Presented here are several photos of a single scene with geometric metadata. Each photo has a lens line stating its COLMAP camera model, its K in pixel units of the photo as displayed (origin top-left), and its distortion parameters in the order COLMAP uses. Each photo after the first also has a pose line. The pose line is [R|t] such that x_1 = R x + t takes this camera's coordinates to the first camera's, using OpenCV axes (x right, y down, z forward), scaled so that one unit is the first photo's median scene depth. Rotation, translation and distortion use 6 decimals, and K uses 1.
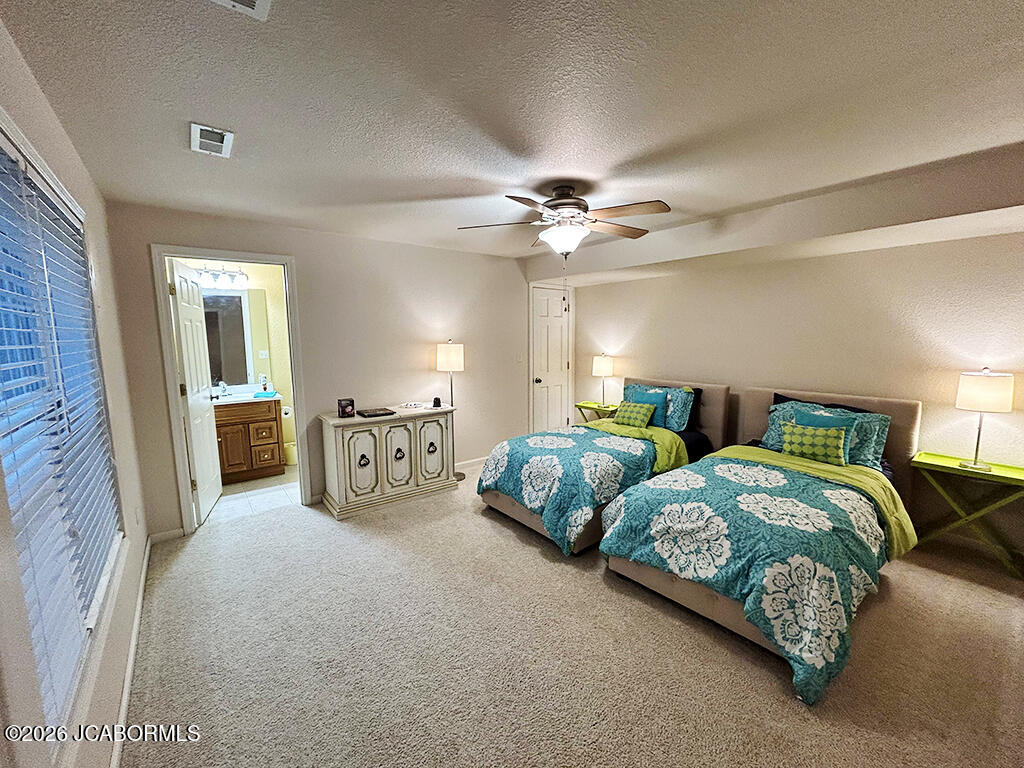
lens RADIAL K [[411.1, 0, 510.3], [0, 411.1, 384.9], [0, 0, 1]] dist [0.000872, 0.000075]
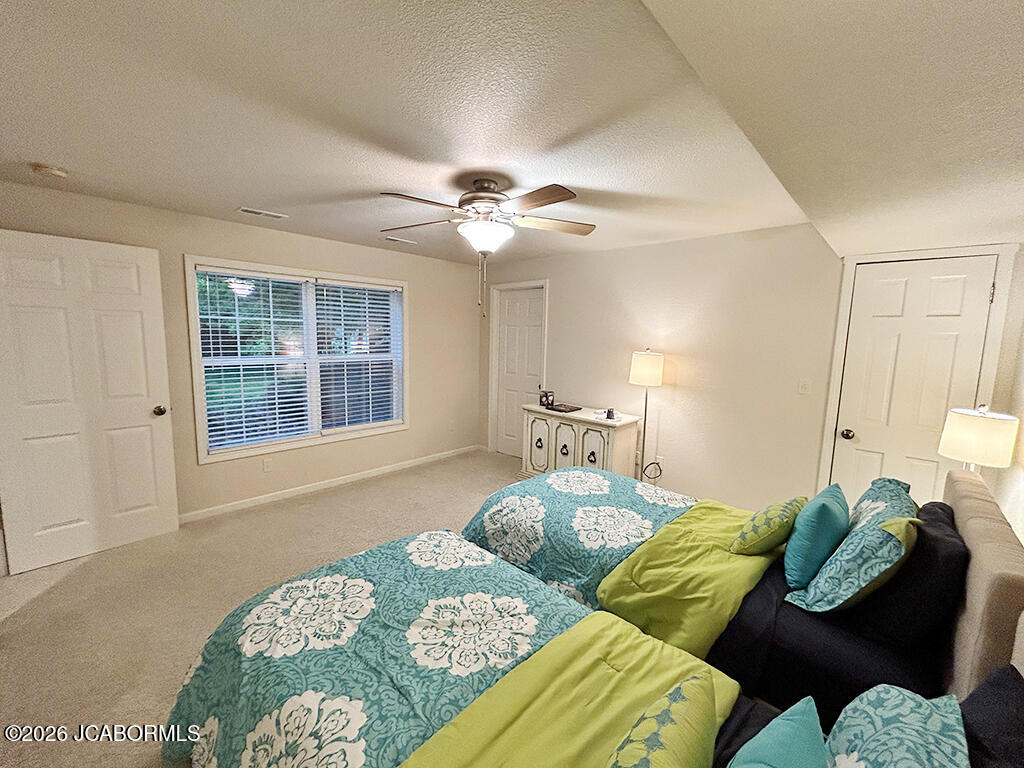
lens RADIAL K [[407.0, 0, 512.0], [0, 407.0, 384.0], [0, 0, 1]] dist [-0.055403, -0.000025]
pose [[0.142154, 0.127966, -0.981538, 0.900216], [-0.146102, 0.983460, 0.107057, -0.119063], [0.979003, 0.128186, 0.158499, 0.814566]]
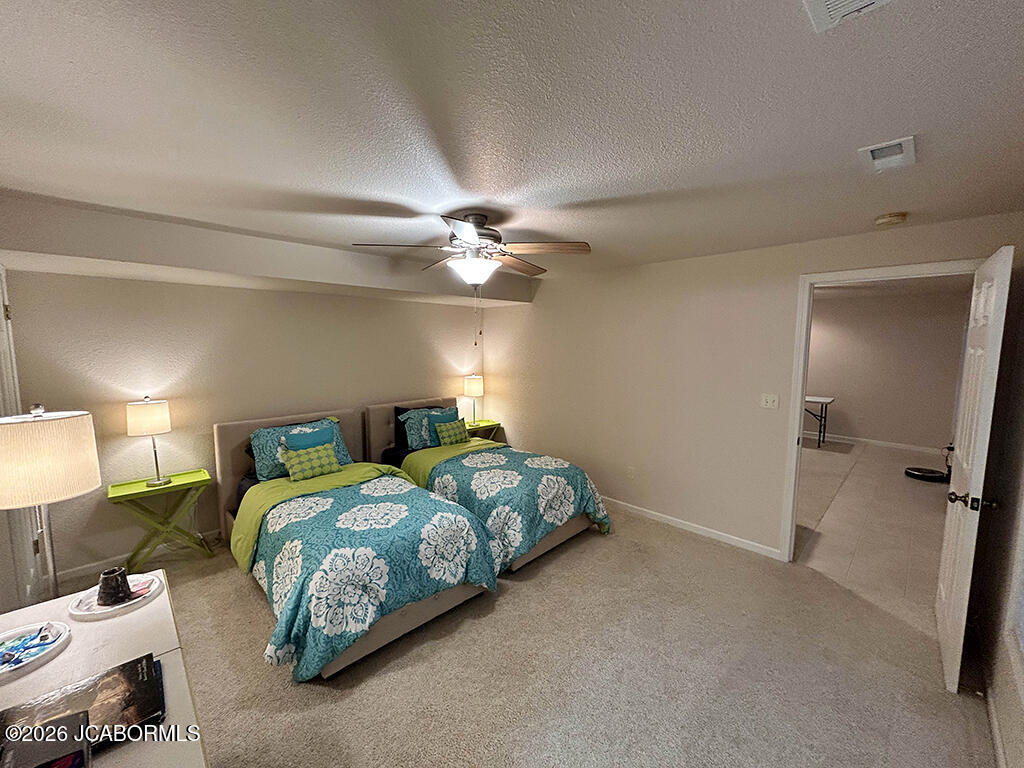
lens RADIAL K [[411.1, 0, 512.8], [0, 411.1, 400.4], [0, 0, 1]] dist [0.001064, -0.000001]
pose [[-0.109341, -0.101588, 0.988799, -0.722977], [0.150851, 0.981546, 0.117524, -0.132262], [-0.982491, 0.162011, -0.091999, 0.892489]]
